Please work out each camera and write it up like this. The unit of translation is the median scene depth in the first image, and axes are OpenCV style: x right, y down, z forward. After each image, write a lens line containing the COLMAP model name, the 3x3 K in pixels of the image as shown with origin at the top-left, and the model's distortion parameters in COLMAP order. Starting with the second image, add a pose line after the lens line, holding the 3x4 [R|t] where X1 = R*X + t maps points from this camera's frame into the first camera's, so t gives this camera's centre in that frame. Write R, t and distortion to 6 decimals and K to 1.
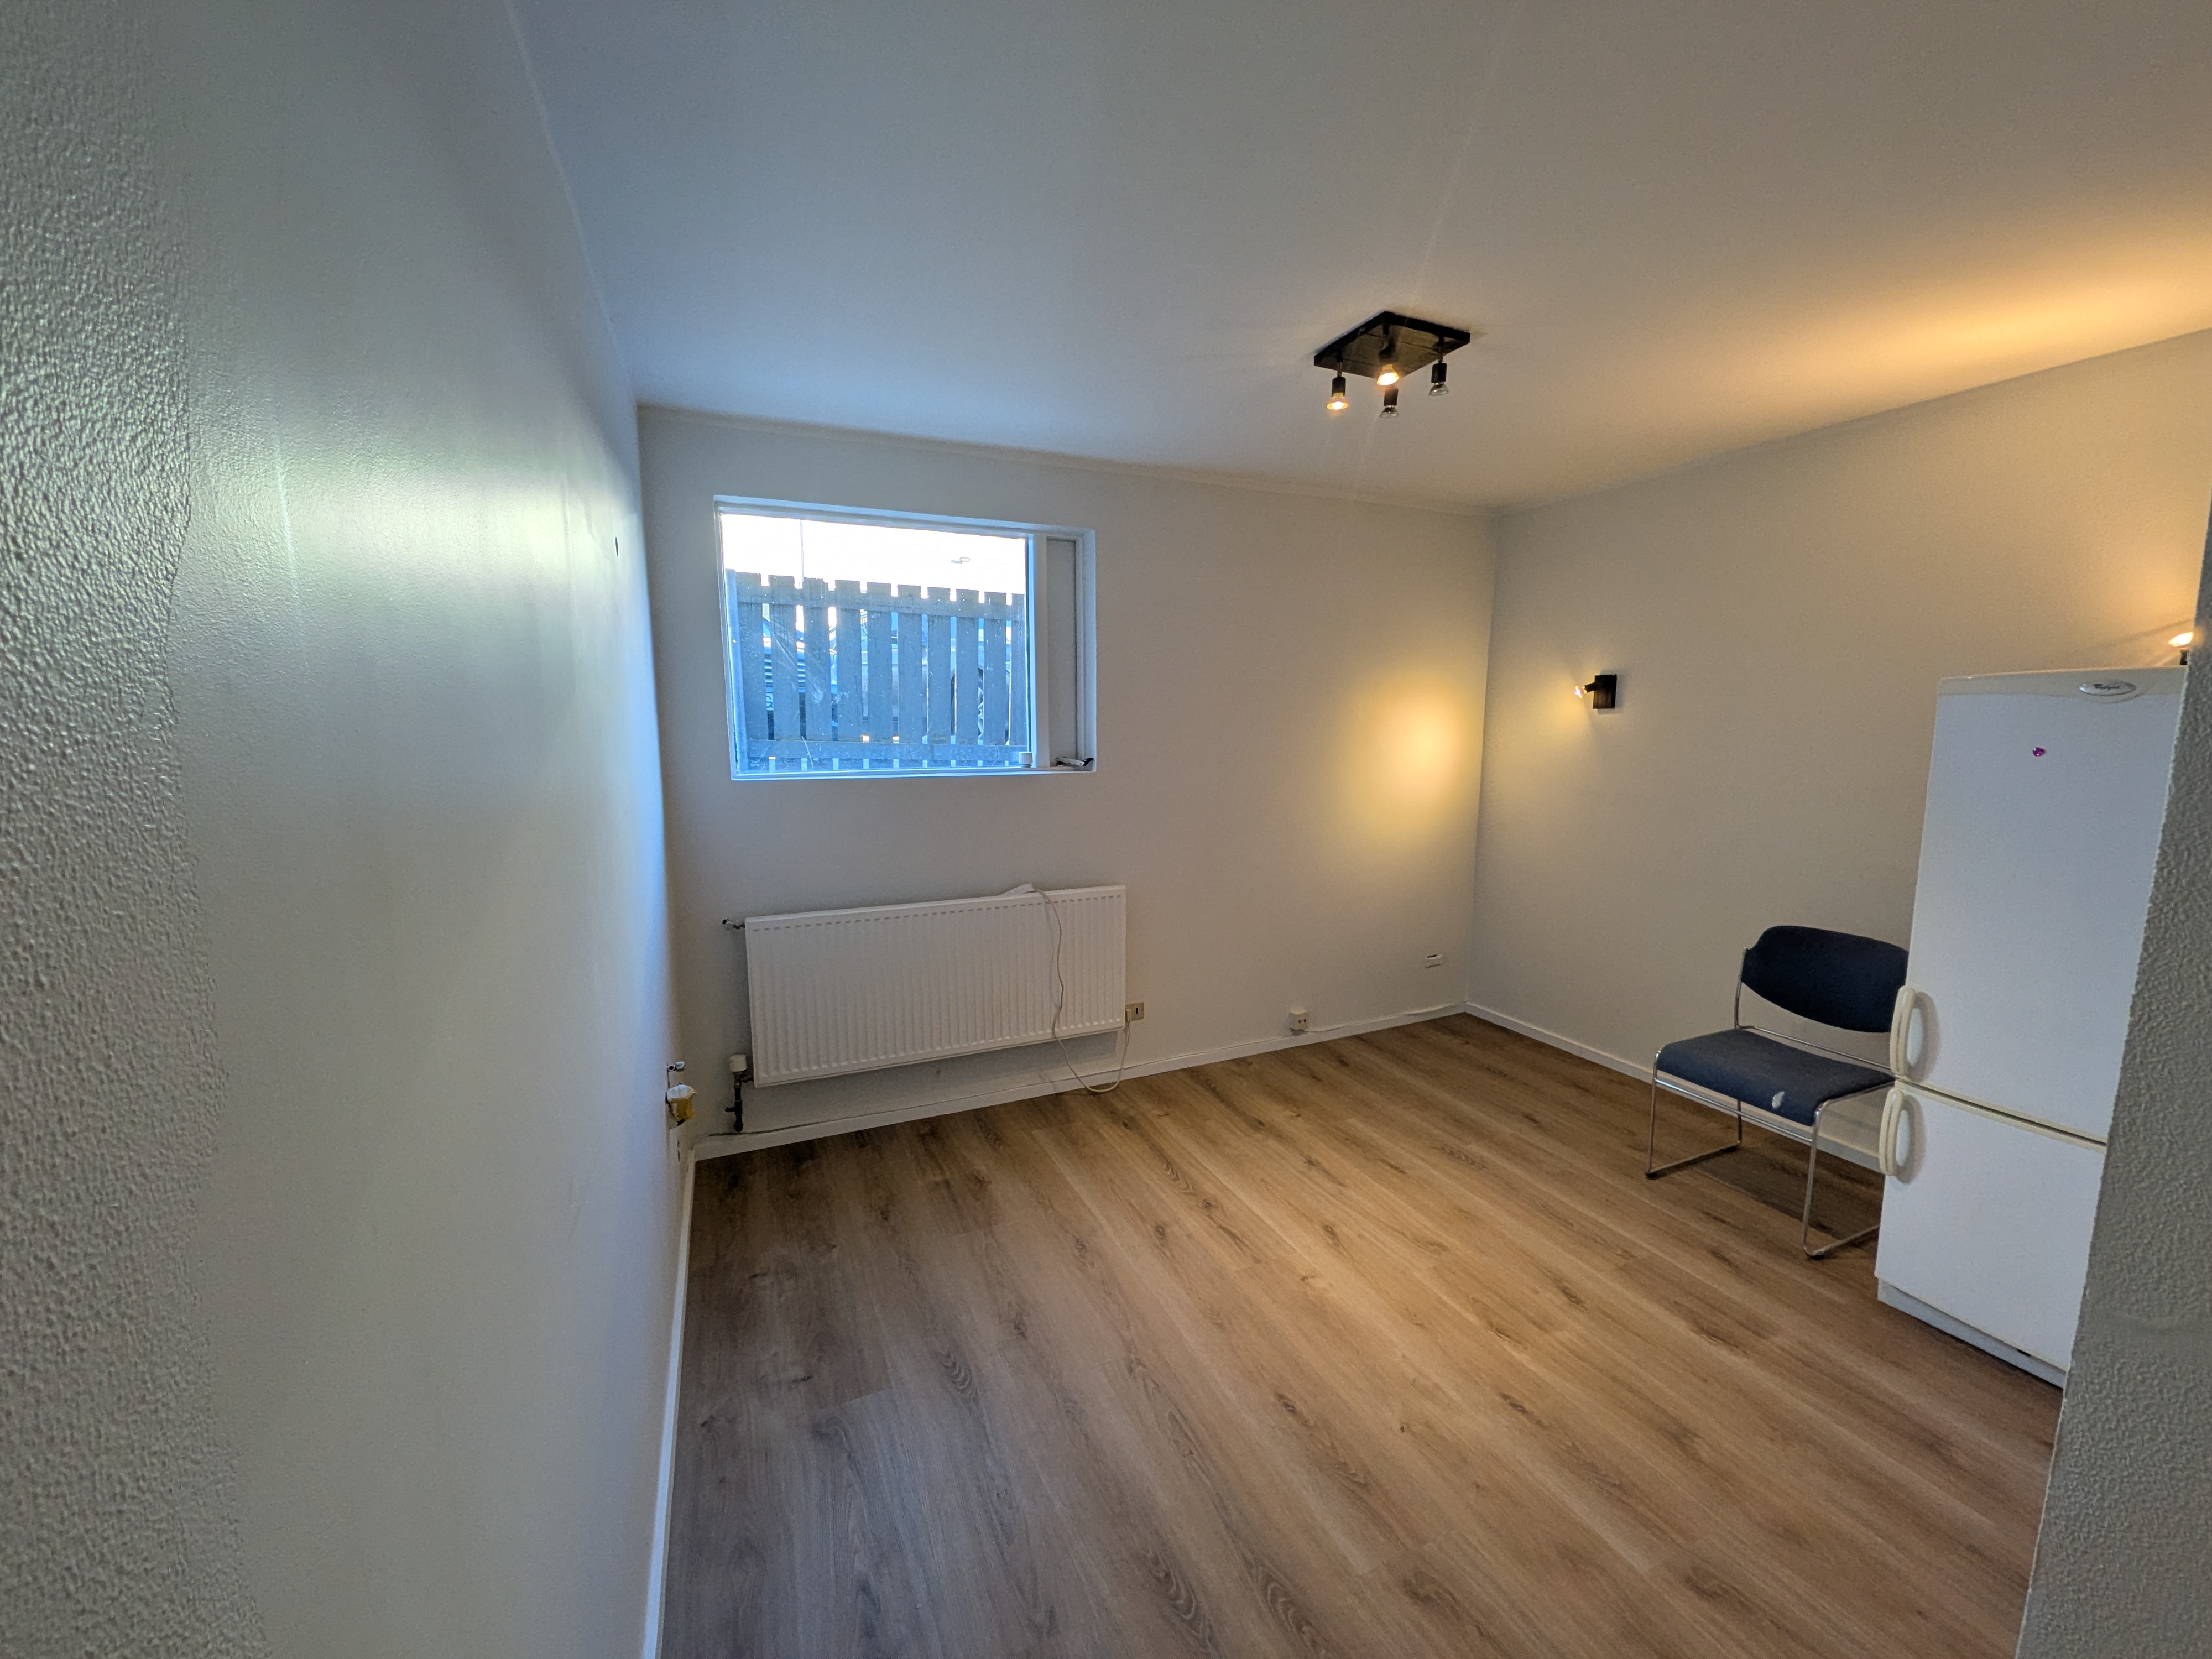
lens RADIAL K [[870.1, 0, 1108.0], [0, 870.1, 830.7], [0, 0, 1]] dist [0.004102, -0.000055]
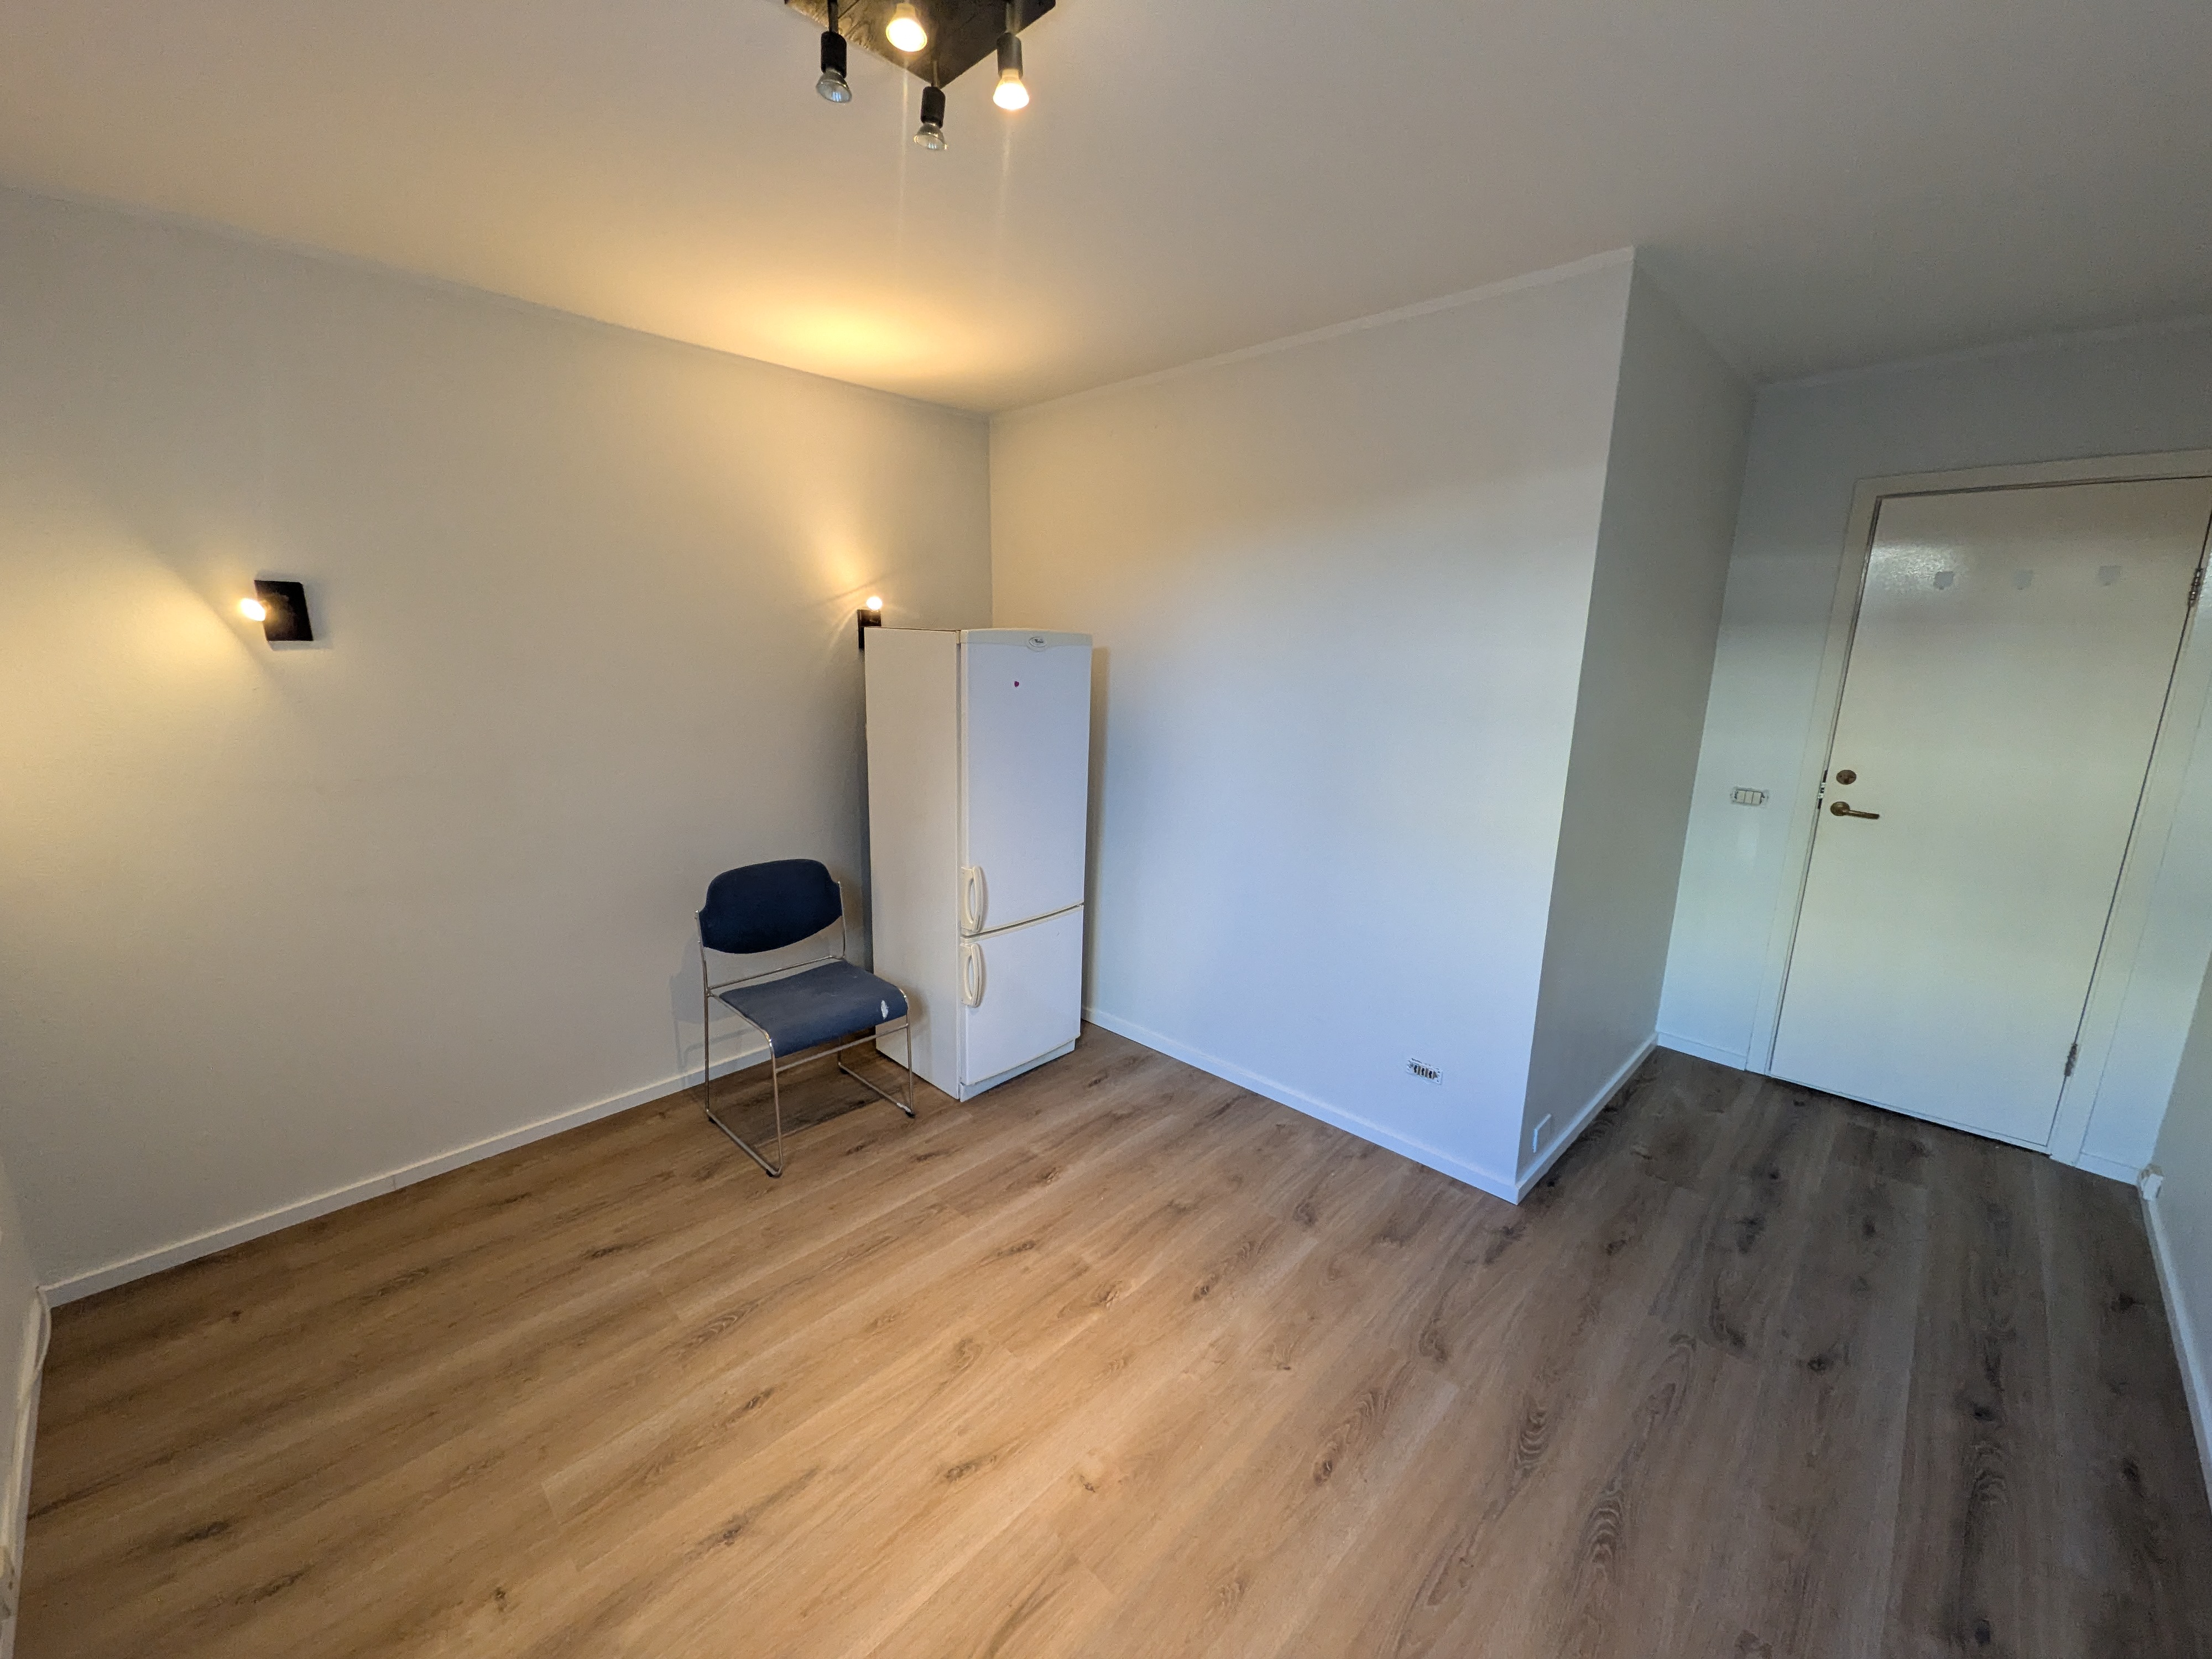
lens RADIAL K [[870.1, 0, 1104.0], [0, 870.1, 831.1], [0, 0, 1]] dist [0.004102, -0.000055]
pose [[-0.382881, -0.191902, 0.903646, -0.289894], [0.108394, 0.962096, 0.250243, -0.152951], [-0.917416, 0.193763, -0.347568, 1.071732]]
